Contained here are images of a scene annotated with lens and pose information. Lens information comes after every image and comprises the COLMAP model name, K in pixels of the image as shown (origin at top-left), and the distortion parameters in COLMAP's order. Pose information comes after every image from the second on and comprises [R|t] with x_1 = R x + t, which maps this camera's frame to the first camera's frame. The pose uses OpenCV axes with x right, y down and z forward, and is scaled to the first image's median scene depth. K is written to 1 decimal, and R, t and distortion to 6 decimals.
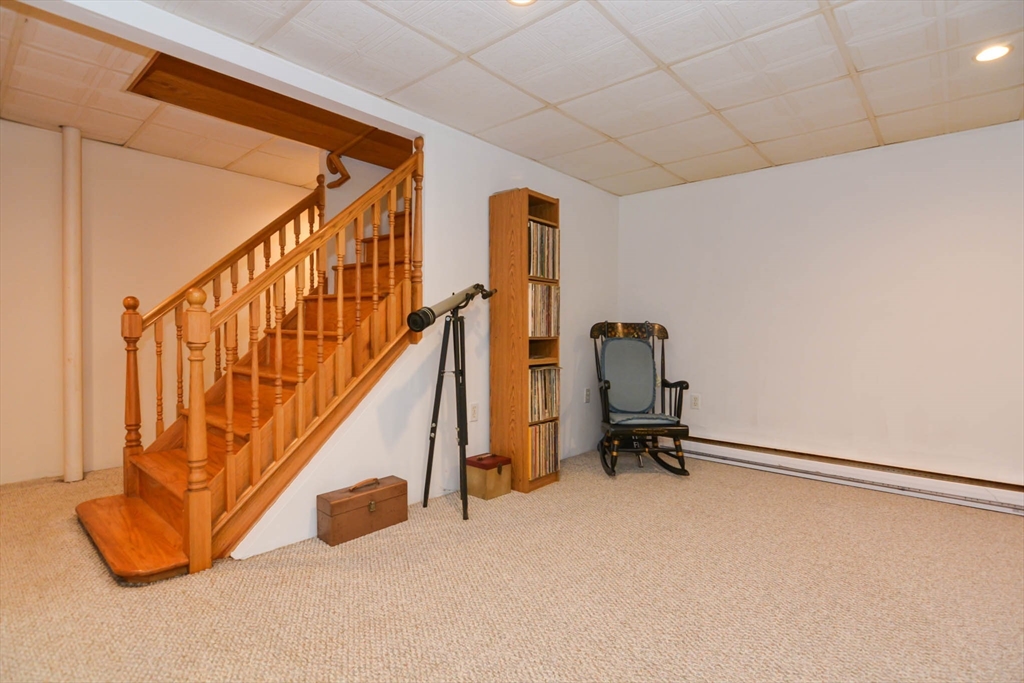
lens RADIAL K [[492.7, 0, 513.8], [0, 492.7, 342.7], [0, 0, 1]] dist [0.001804, -0.006196]
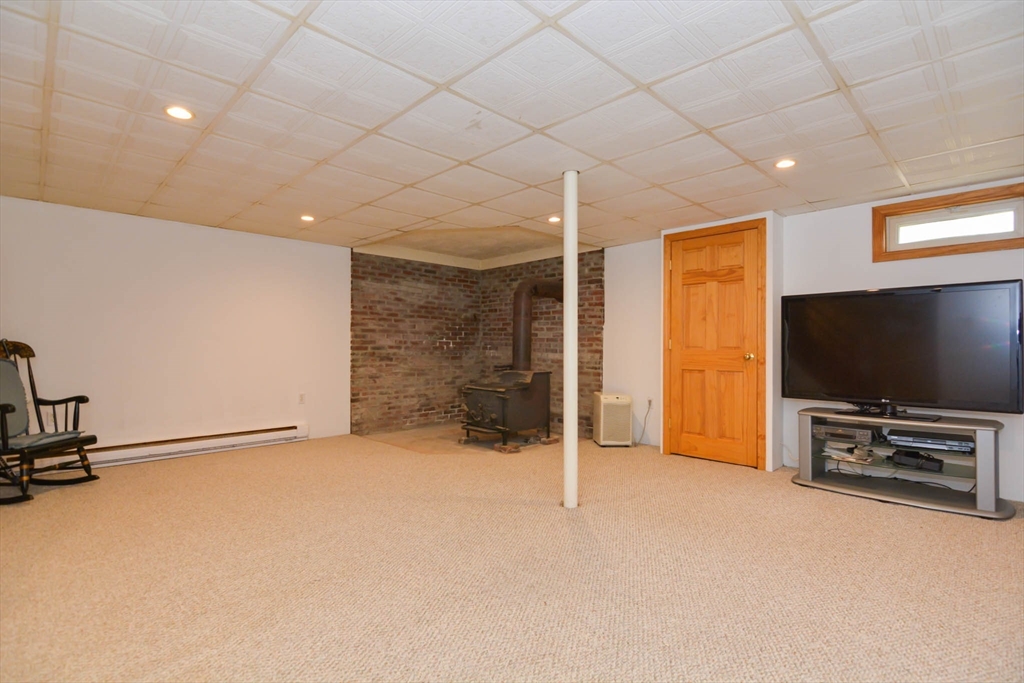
lens RADIAL K [[492.7, 0, 514.9], [0, 492.7, 342.6], [0, 0, 1]] dist [0.001804, -0.006196]
pose [[0.057337, -0.004127, 0.998346, -0.789757], [0.020988, 0.999775, 0.002928, -0.025060], [-0.998134, 0.020786, 0.057410, -0.012725]]
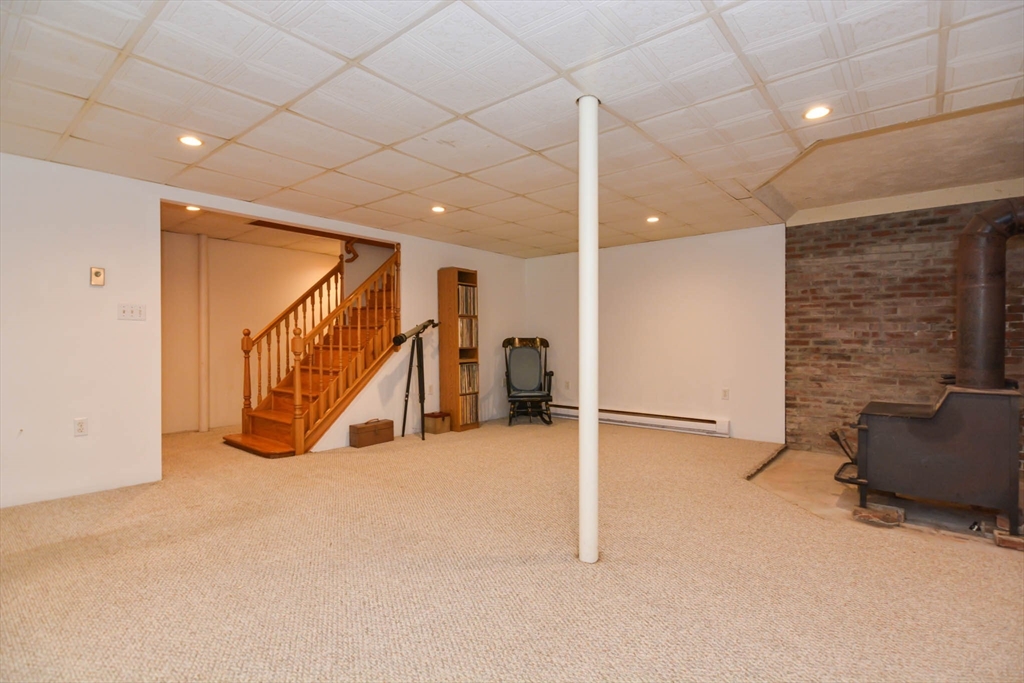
lens RADIAL K [[492.7, 0, 516.0], [0, 492.7, 342.8], [0, 0, 1]] dist [0.001804, -0.006196]
pose [[0.999462, -0.012694, 0.030247, 0.194706], [0.013289, 0.999721, -0.019544, 0.010440], [-0.029990, 0.019936, 0.999351, -0.882749]]
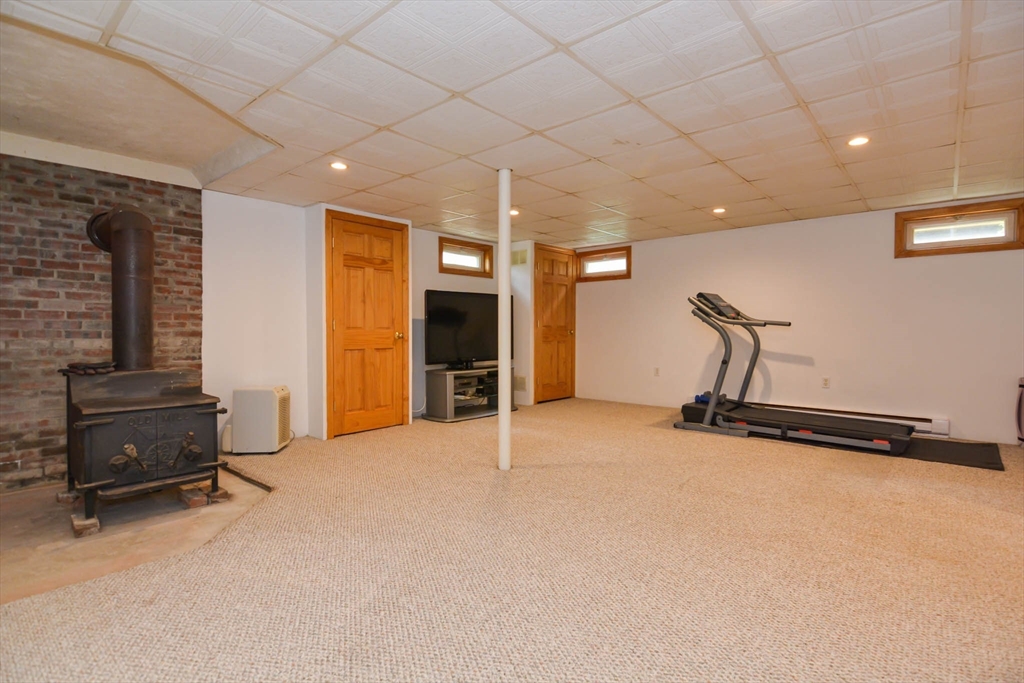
lens RADIAL K [[492.7, 0, 513.5], [0, 492.7, 339.1], [0, 0, 1]] dist [0.001804, -0.006196]
pose [[-0.999706, -0.014533, -0.019414, 0.676123], [-0.015430, 0.998781, 0.046888, -0.046528], [0.018709, 0.047174, -0.998711, 1.532761]]
